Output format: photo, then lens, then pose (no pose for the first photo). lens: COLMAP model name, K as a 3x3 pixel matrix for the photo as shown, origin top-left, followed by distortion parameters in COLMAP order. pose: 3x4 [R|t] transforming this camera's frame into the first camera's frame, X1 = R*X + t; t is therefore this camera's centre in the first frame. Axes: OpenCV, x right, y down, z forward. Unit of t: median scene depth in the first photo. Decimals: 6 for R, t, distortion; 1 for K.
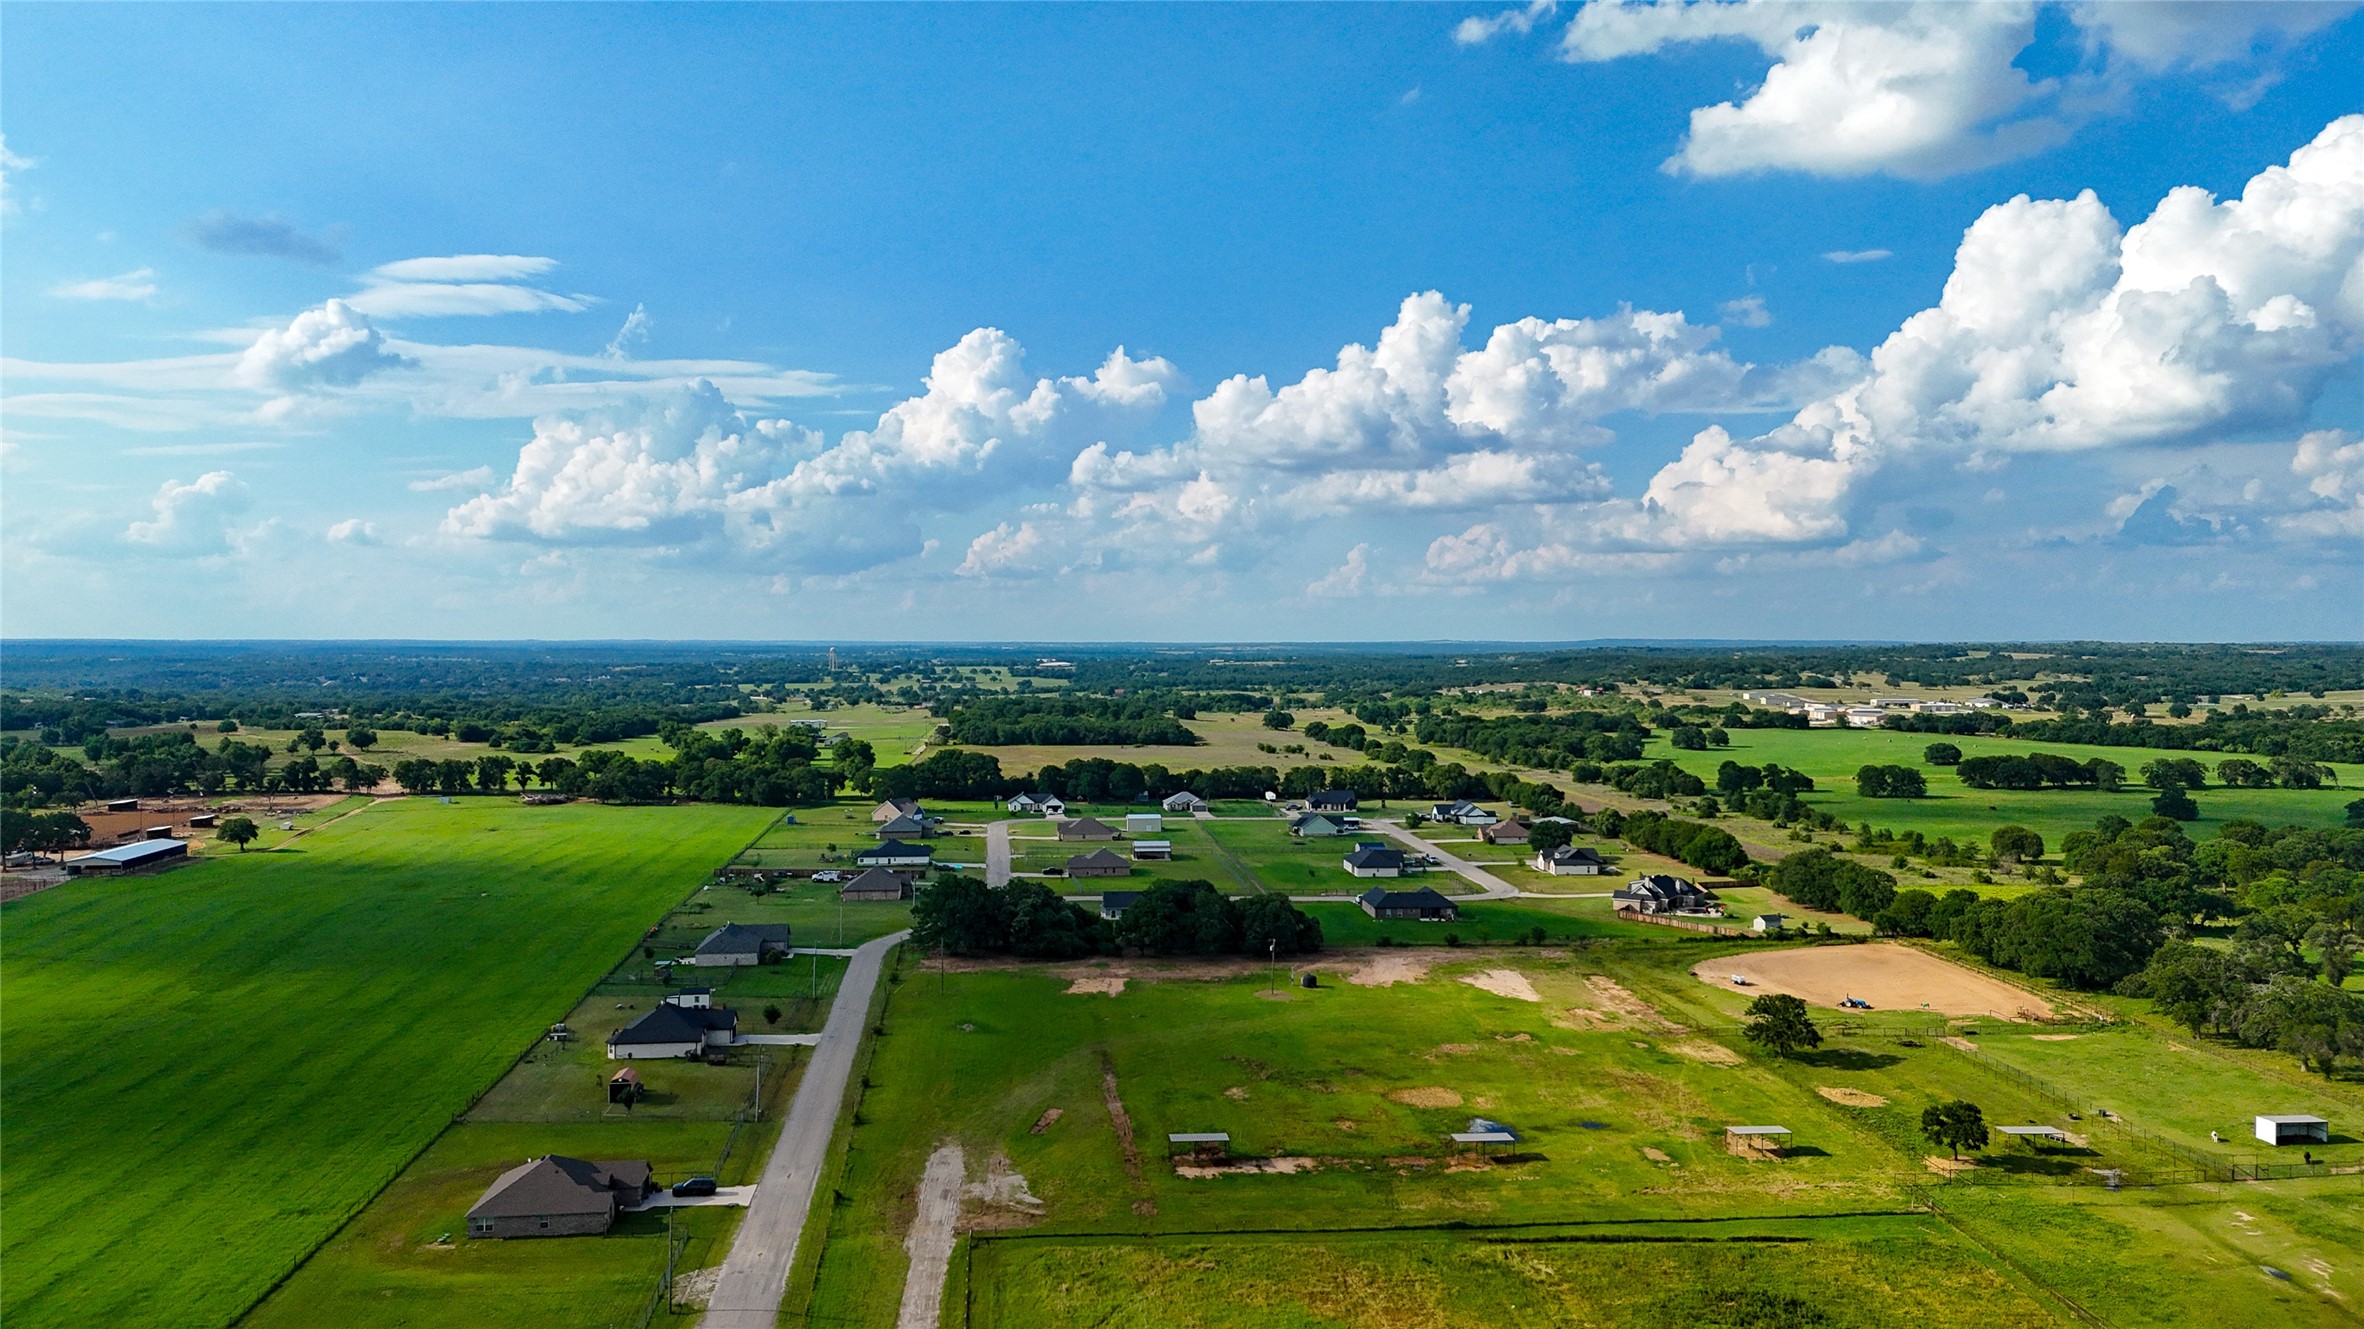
lens RADIAL K [[1732.3, 0, 1193.2], [0, 1732.3, 664.0], [0, 0, 1]] dist [0.071828, -0.062417]
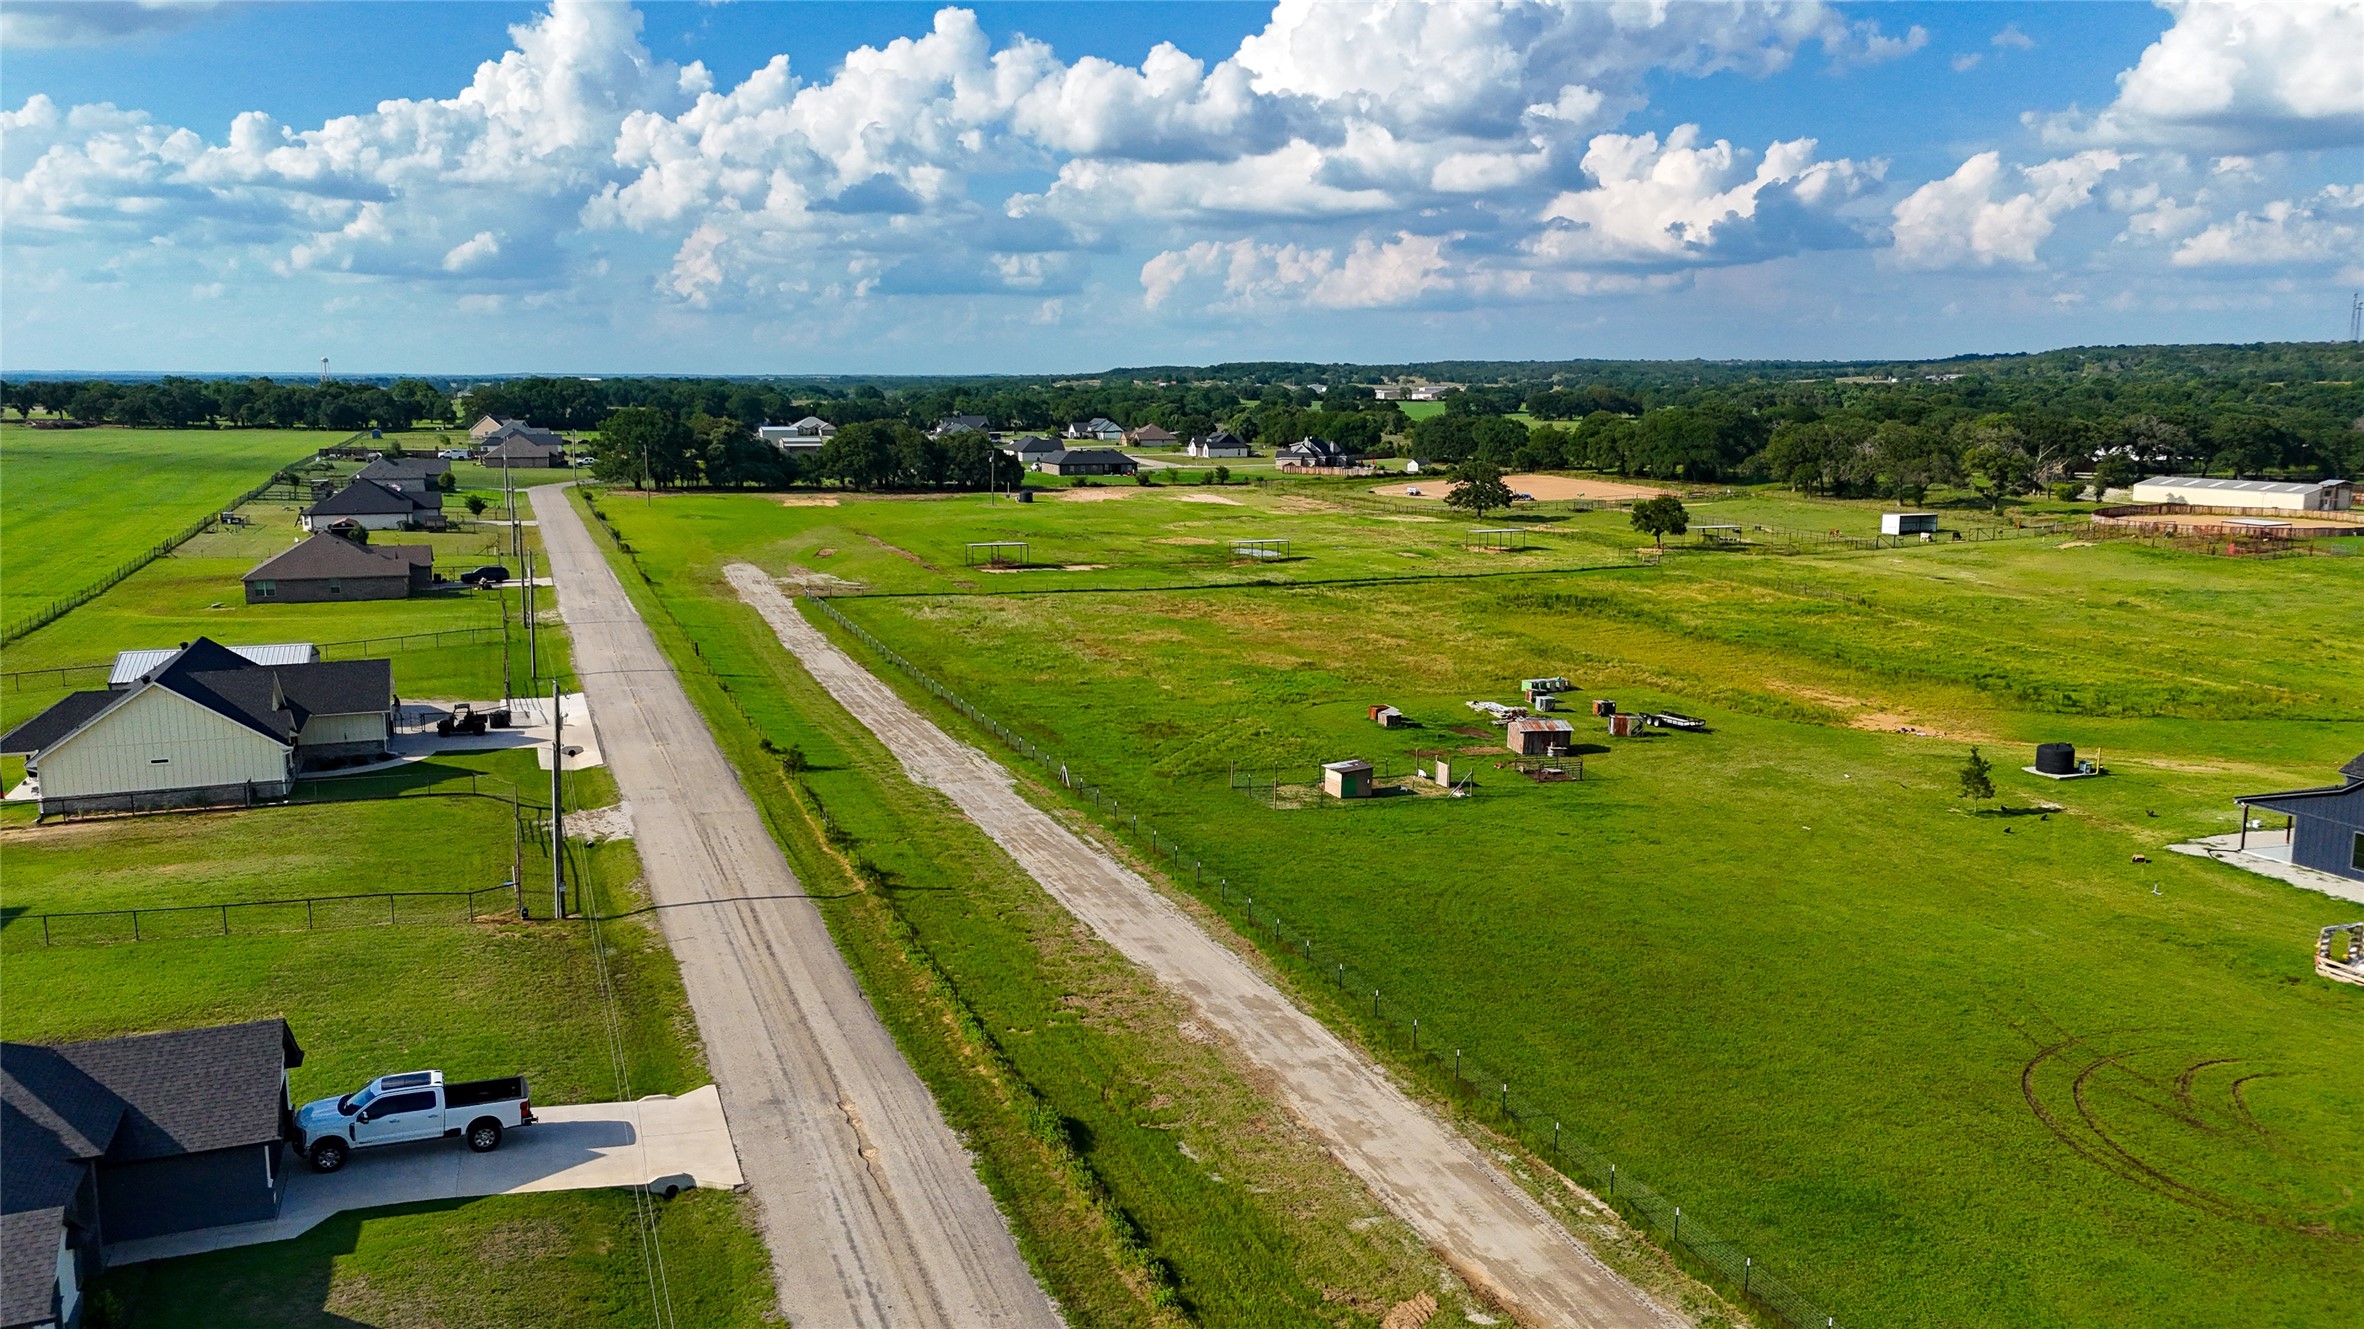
lens RADIAL K [[1720.7, 0, 1190.3], [0, 1720.7, 678.5], [0, 0, 1]] dist [0.098132, -0.107058]
pose [[0.966993, -0.044059, 0.250963, -0.085167], [0.003931, 0.987399, 0.158201, 0.112916], [-0.254771, -0.151993, 0.954982, -0.002083]]
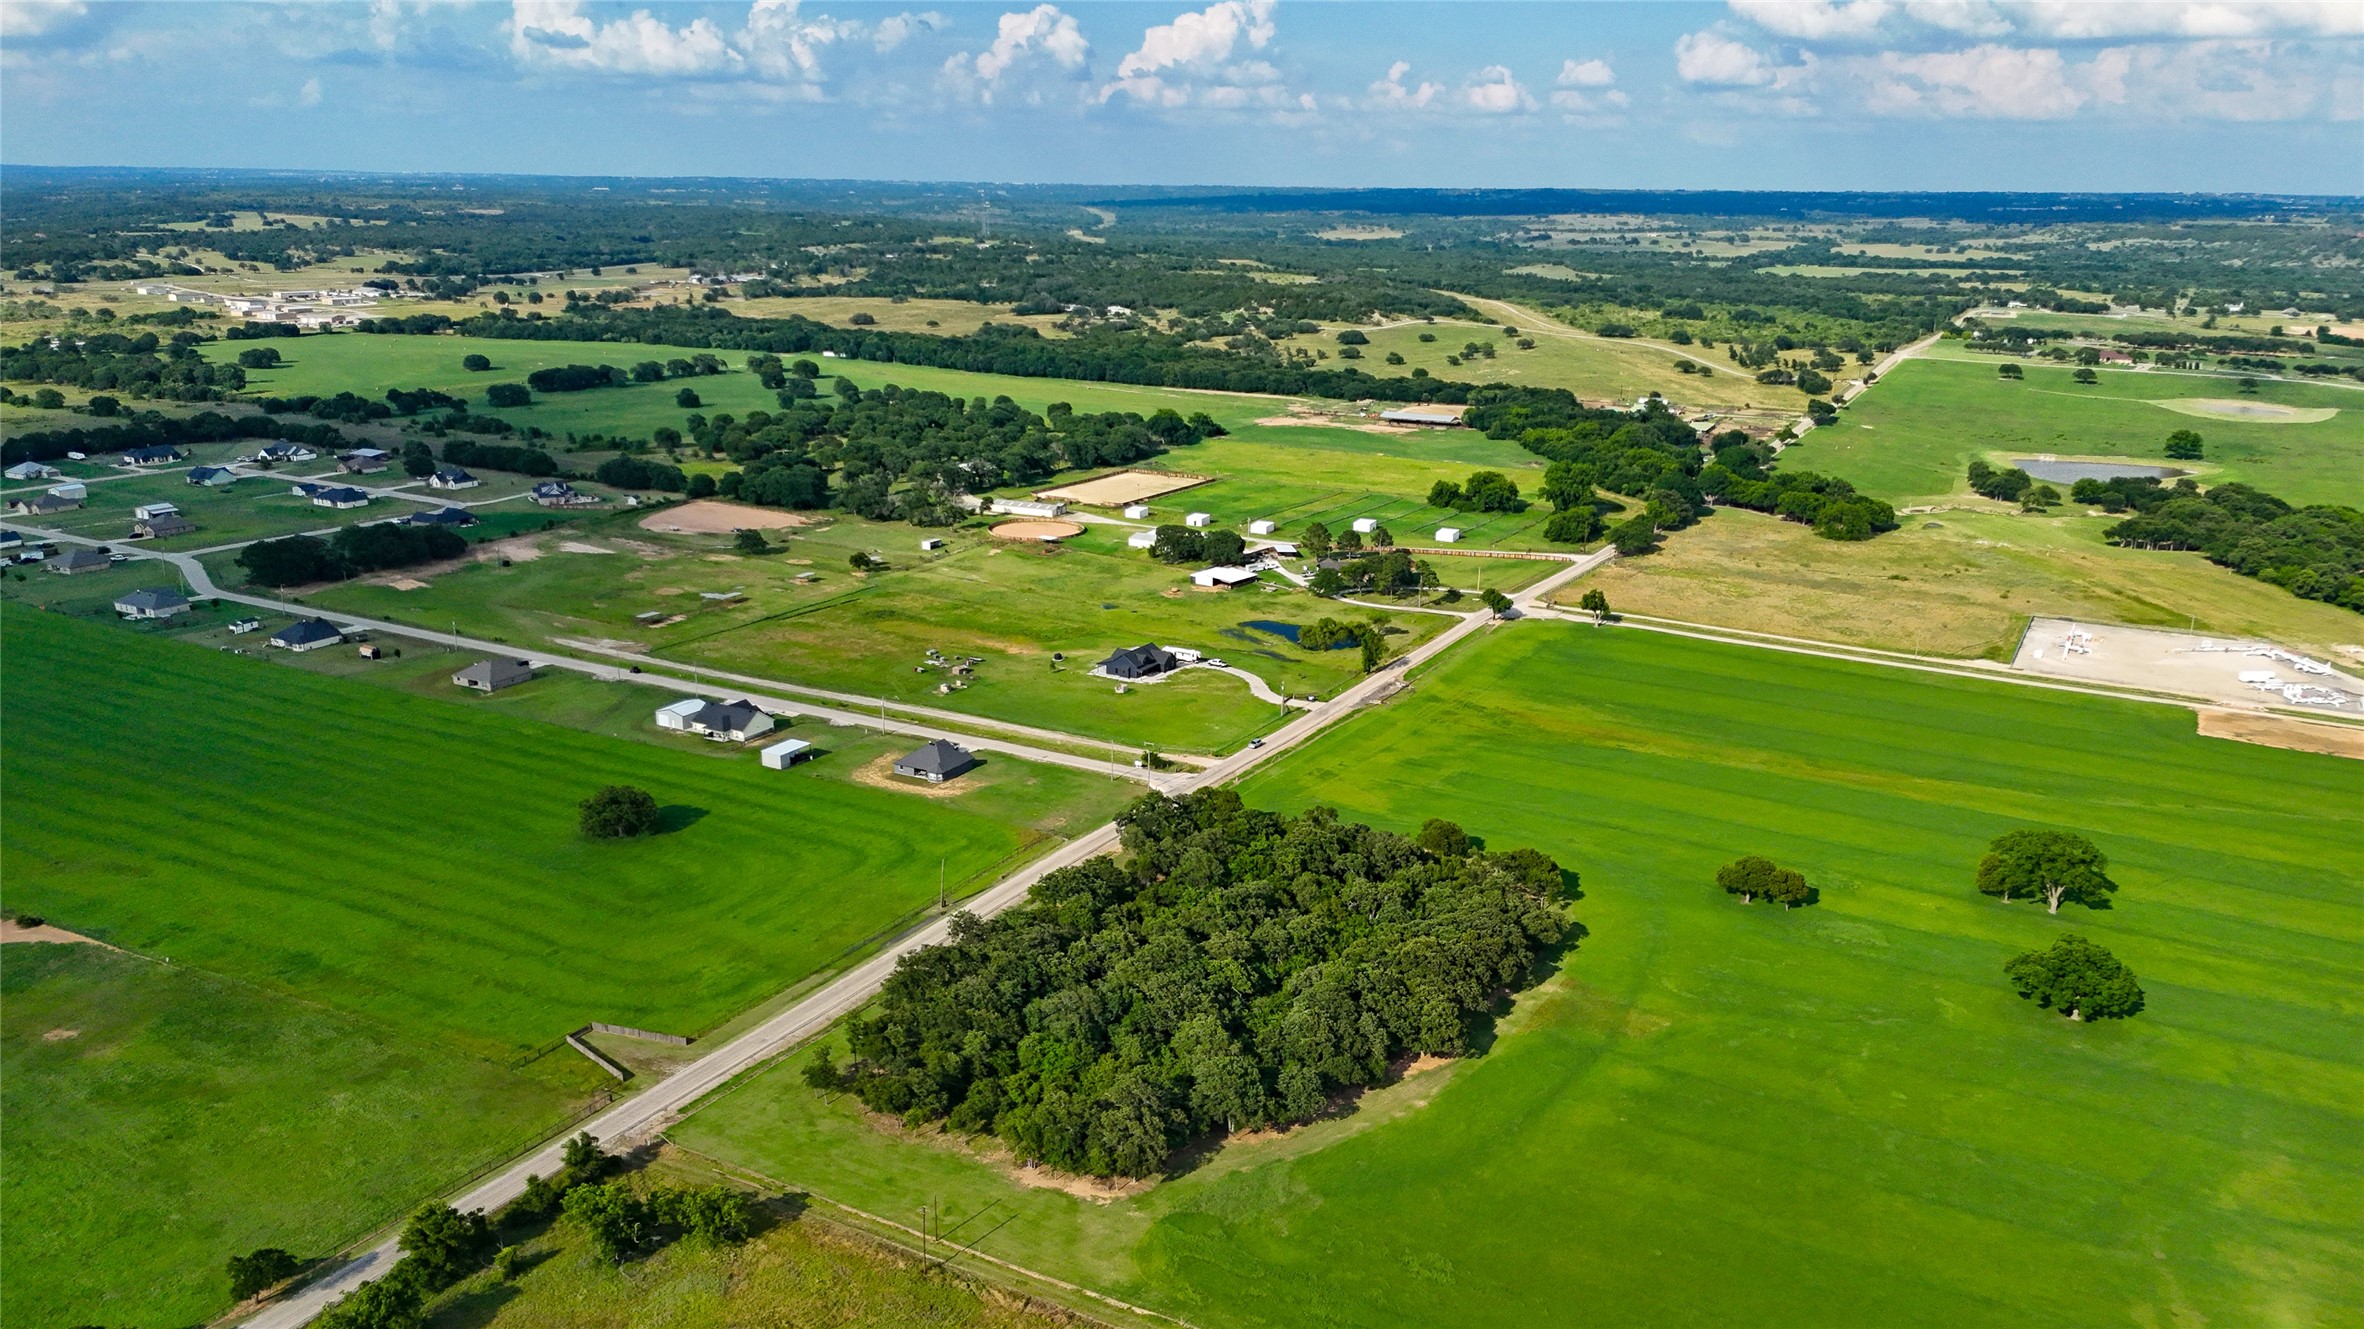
lens RADIAL K [[1720.7, 0, 1190.3], [0, 1720.7, 678.5], [0, 0, 1]] dist [0.098132, -0.107058]
pose [[0.571054, -0.221403, 0.790493, -0.933070], [-0.001265, 0.962705, 0.270550, -0.193110], [-0.820912, -0.155498, 0.549476, -0.626715]]
